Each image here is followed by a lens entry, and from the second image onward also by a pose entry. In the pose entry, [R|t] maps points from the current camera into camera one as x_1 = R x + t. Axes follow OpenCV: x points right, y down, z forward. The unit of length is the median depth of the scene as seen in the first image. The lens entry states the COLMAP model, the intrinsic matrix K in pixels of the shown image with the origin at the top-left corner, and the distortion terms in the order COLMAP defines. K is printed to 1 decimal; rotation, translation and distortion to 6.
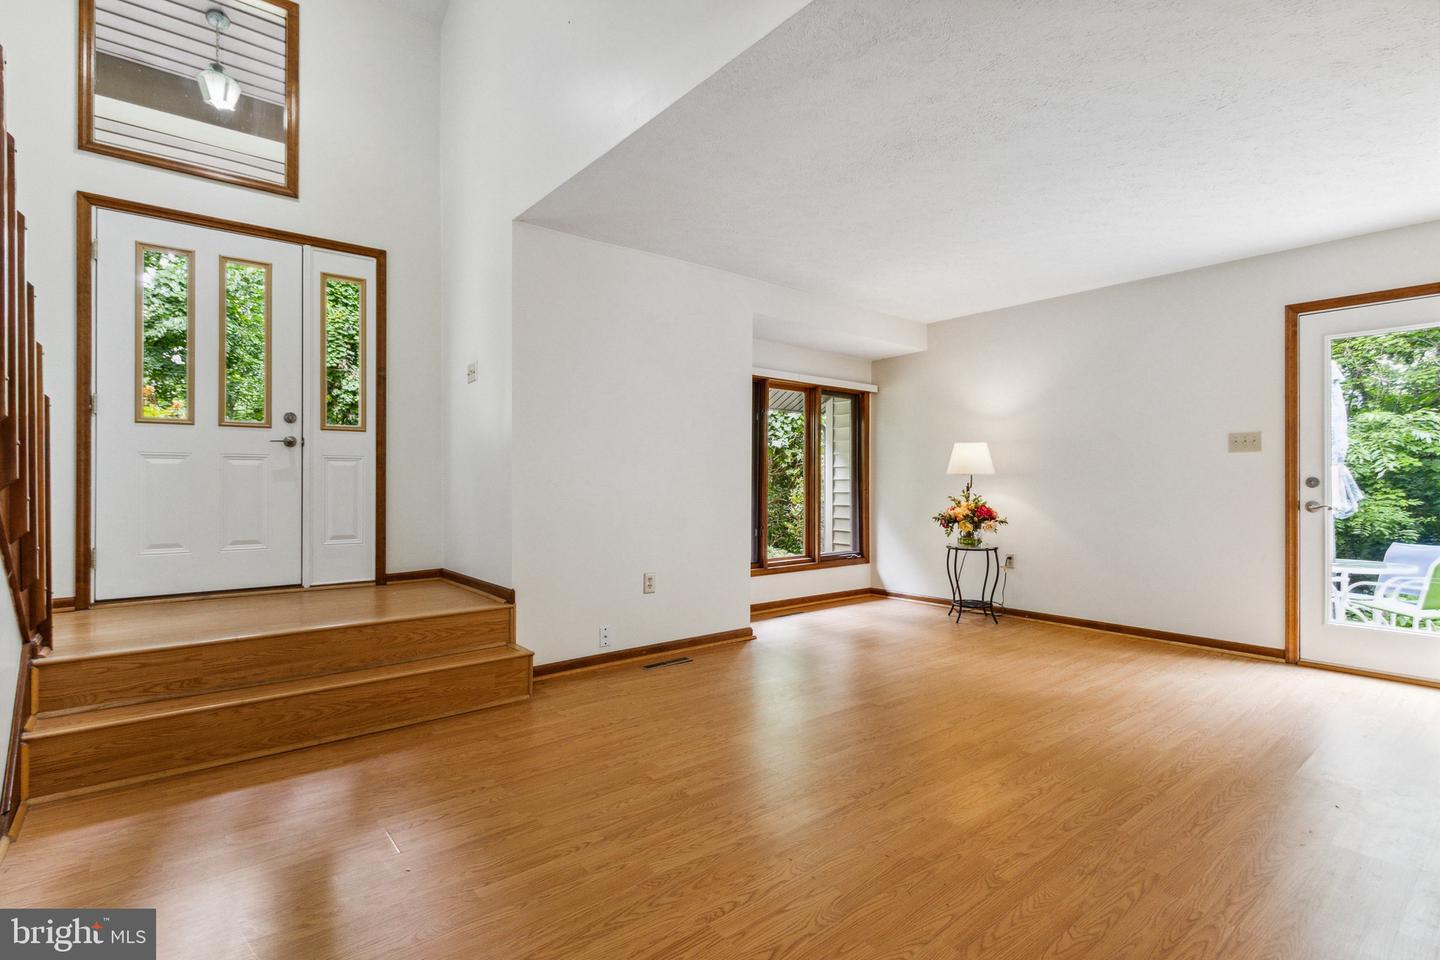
lens RADIAL K [[681.4, 0, 714.4], [0, 681.4, 475.5], [0, 0, 1]] dist [0.004492, -0.003437]
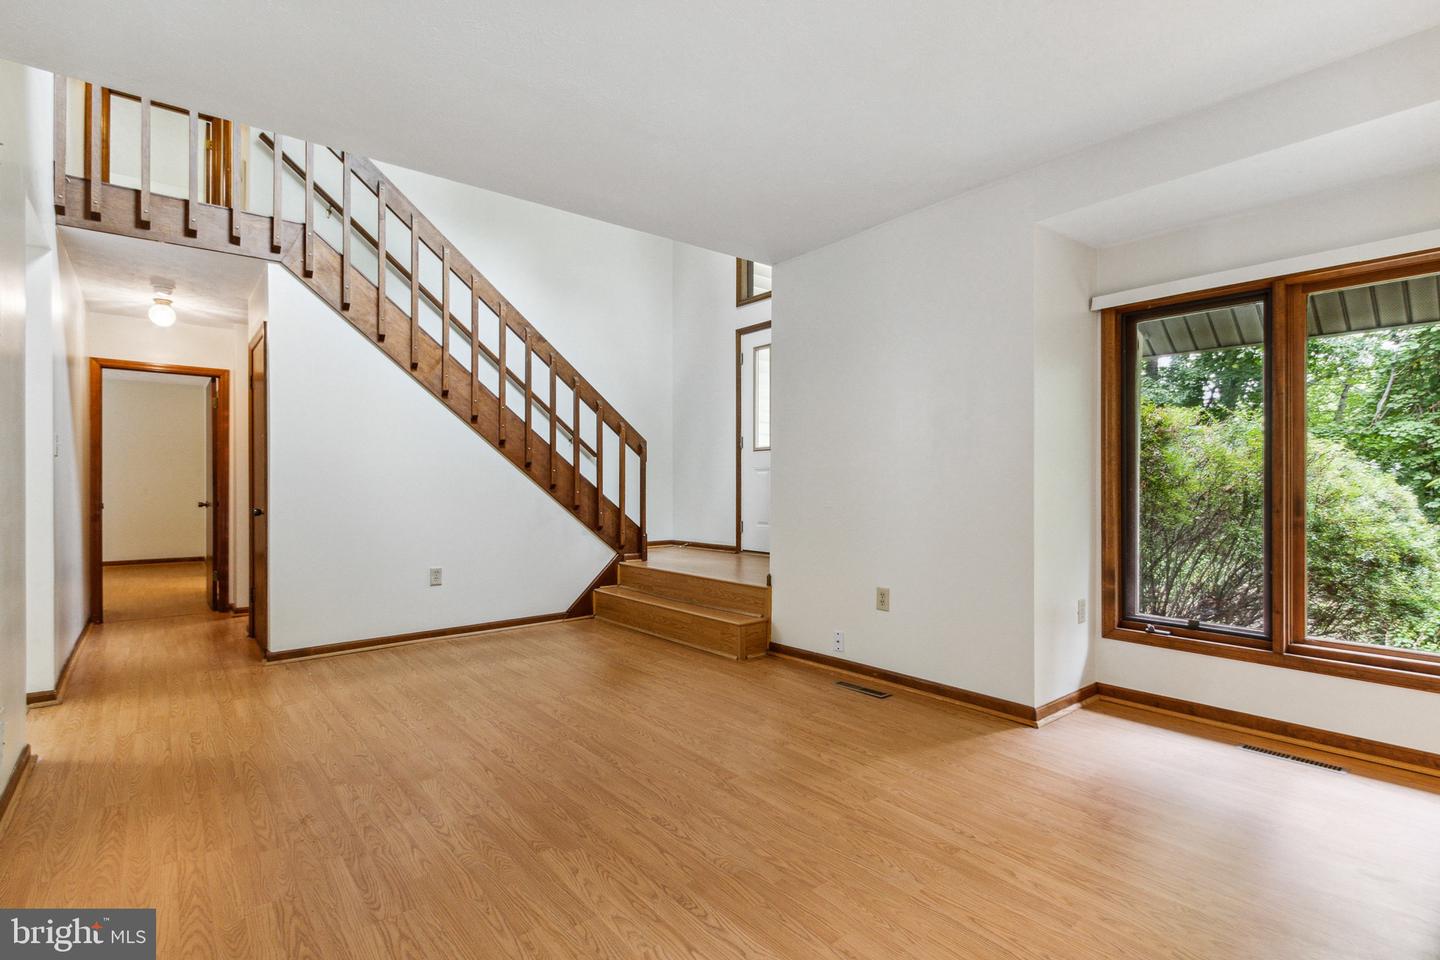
lens RADIAL K [[681.4, 0, 717.9], [0, 681.4, 486.4], [0, 0, 1]] dist [0.004492, -0.003437]
pose [[0.007832, 0.002775, -0.999965, 0.933963], [0.010951, 0.999936, 0.002861, 0.006879], [0.999909, -0.010973, 0.007801, 0.923927]]
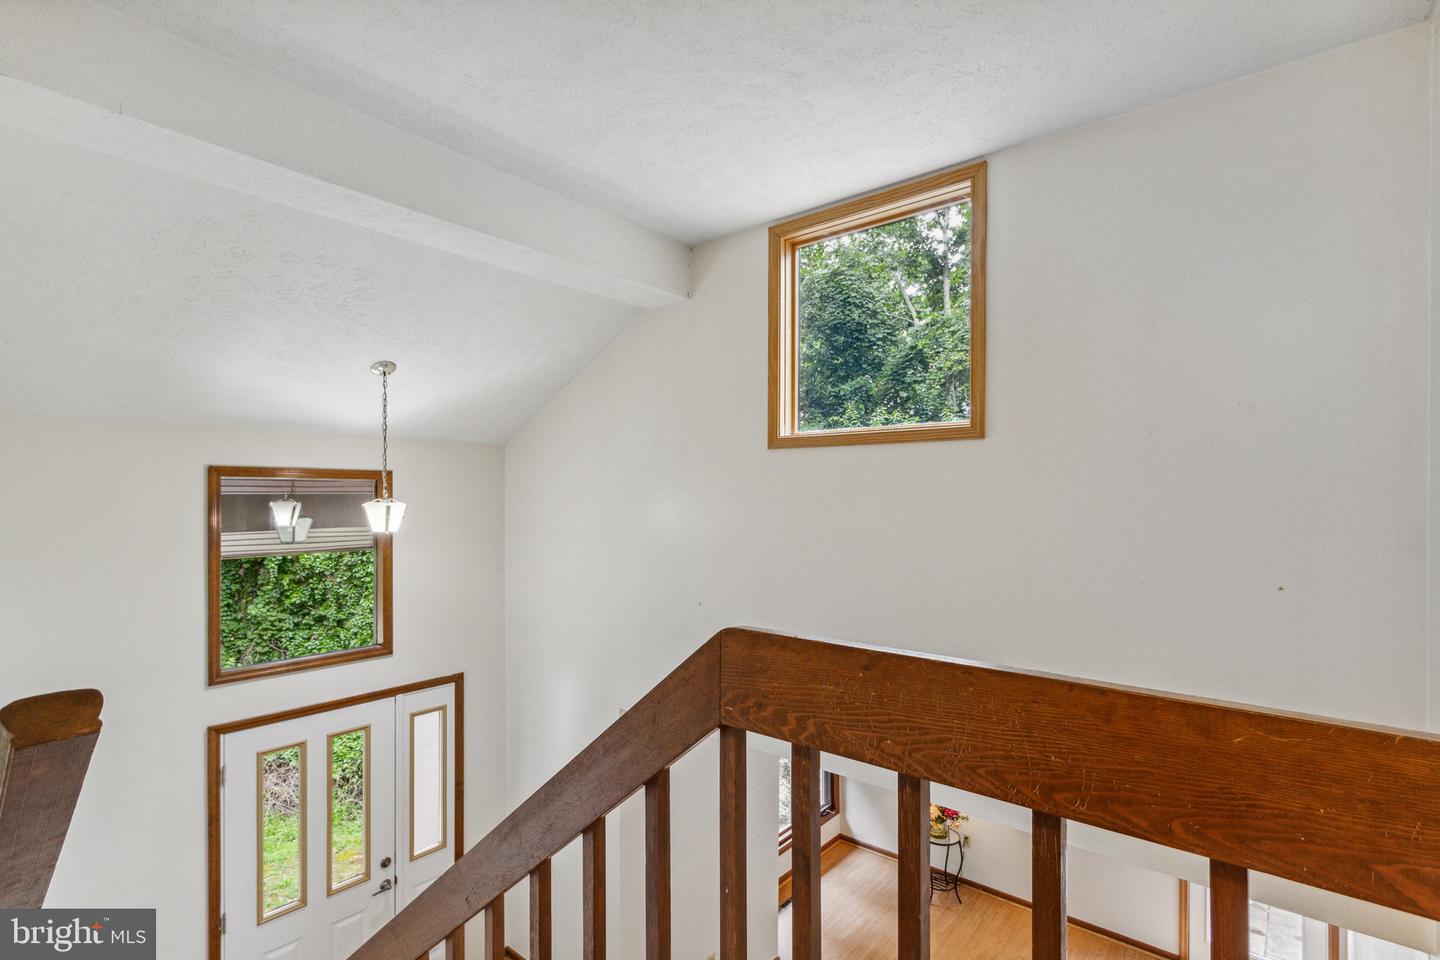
lens RADIAL K [[681.4, 0, 714.4], [0, 681.4, 491.7], [0, 0, 1]] dist [0.004492, -0.003437]
pose [[0.982342, 0.000581, 0.187091, -0.366278], [-0.001114, 0.999996, 0.002743, -0.775607], [-0.187088, -0.002903, 0.982339, -0.168262]]
